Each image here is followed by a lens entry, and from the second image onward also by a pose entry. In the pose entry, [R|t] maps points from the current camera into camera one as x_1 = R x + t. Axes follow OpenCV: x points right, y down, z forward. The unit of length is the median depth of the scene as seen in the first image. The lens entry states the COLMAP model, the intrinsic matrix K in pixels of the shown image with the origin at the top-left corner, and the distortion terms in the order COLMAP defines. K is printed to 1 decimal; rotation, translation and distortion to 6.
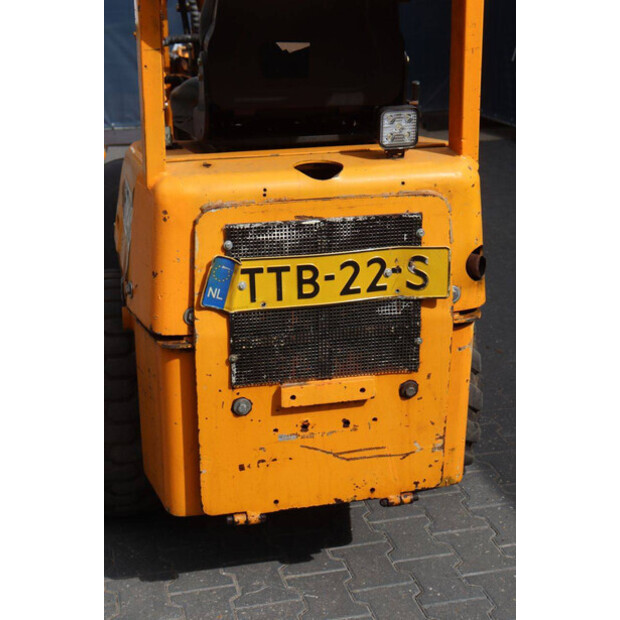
lens RADIAL K [[1086.0, 0, 310.0], [0, 1086.0, 310.0], [0, 0, 1]] dist [0.121693, 0.249304]
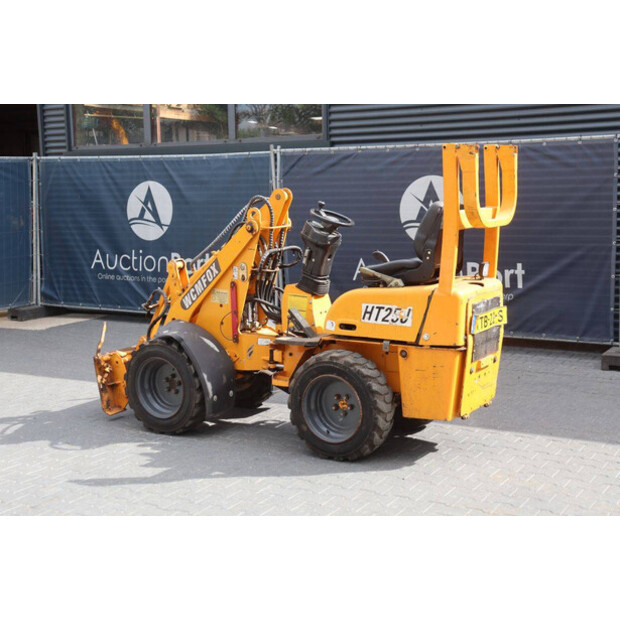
lens RADIAL K [[943.7, 0, 322.4], [0, 943.7, 310.6], [0, 0, 1]] dist [0.112868, 0.073262]
pose [[0.690747, -0.100447, 0.716086, -2.082642], [0.231656, 0.968850, -0.087556, 0.065645], [-0.684985, 0.226364, 0.692499, -0.457779]]
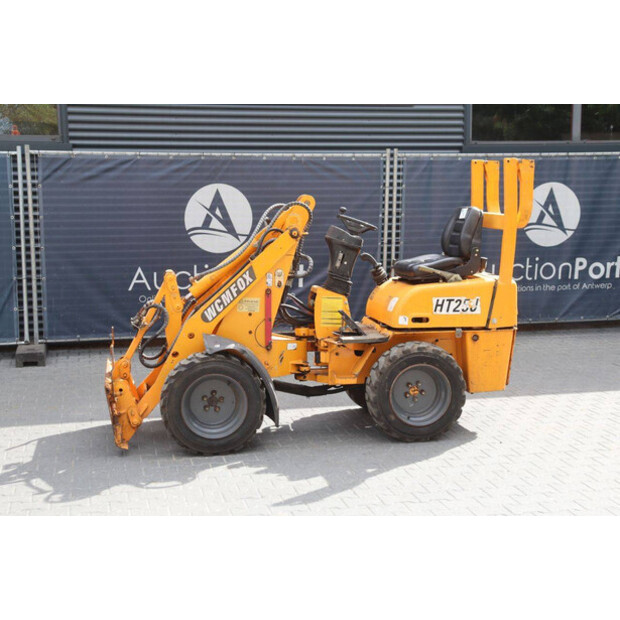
lens RADIAL K [[943.7, 0, 322.4], [0, 943.7, 310.6], [0, 0, 1]] dist [0.112868, 0.073262]
pose [[0.008837, -0.123290, 0.992331, -3.015167], [0.308632, 0.944256, 0.114569, -0.537691], [-0.951140, 0.305253, 0.046395, 1.402294]]
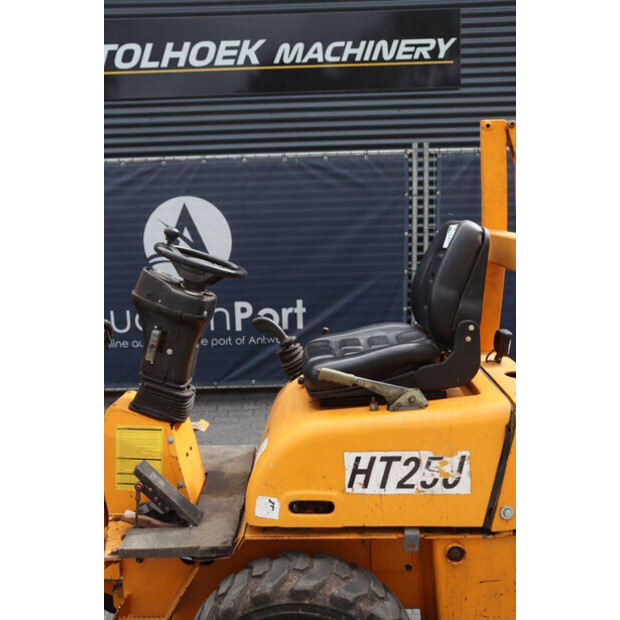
lens RADIAL K [[664.0, 0, 310.0], [0, 664.0, 310.0], [0, 0, 1]] dist [-0.013501, 0.013168]
pose [[0.236690, -0.142901, 0.961019, -0.950553], [0.321035, 0.945071, 0.061461, -0.370593], [-0.917014, 0.293974, 0.269565, 0.982514]]
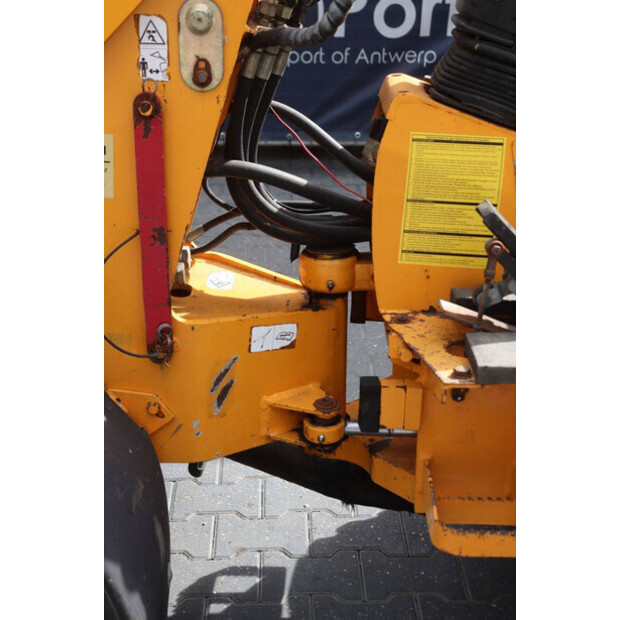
lens RADIAL K [[1086.0, 0, 310.0], [0, 1086.0, 310.0], [0, 0, 1]] dist [0.121693, 0.249304]
pose [[0.216837, -0.348906, 0.911727, -0.883221], [0.288367, 0.915164, 0.281639, -0.367159], [-0.932645, 0.201842, 0.299055, 1.391527]]
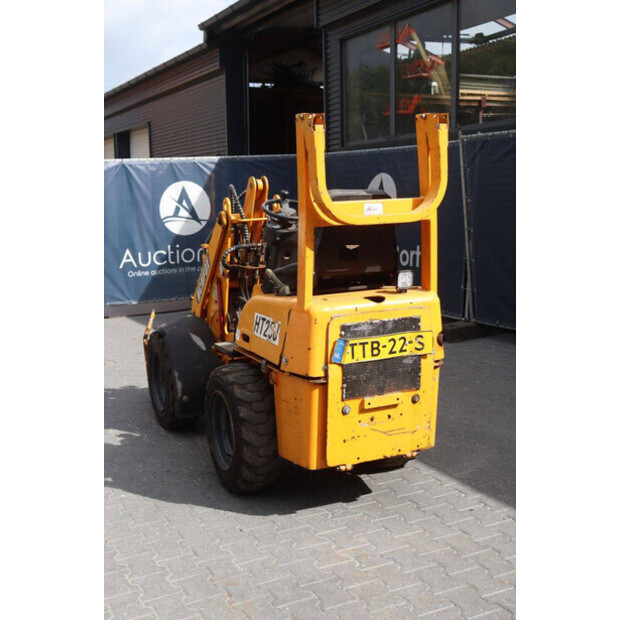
lens RADIAL K [[822.4, 0, 310.0], [0, 822.4, 310.0], [0, 0, 1]] dist [0.034236, -0.004000]
pose [[0.975831, -0.048695, 0.213033, -0.477476], [0.083526, 0.983950, -0.157691, 0.147366], [-0.201935, 0.171674, 0.964236, -0.595108]]
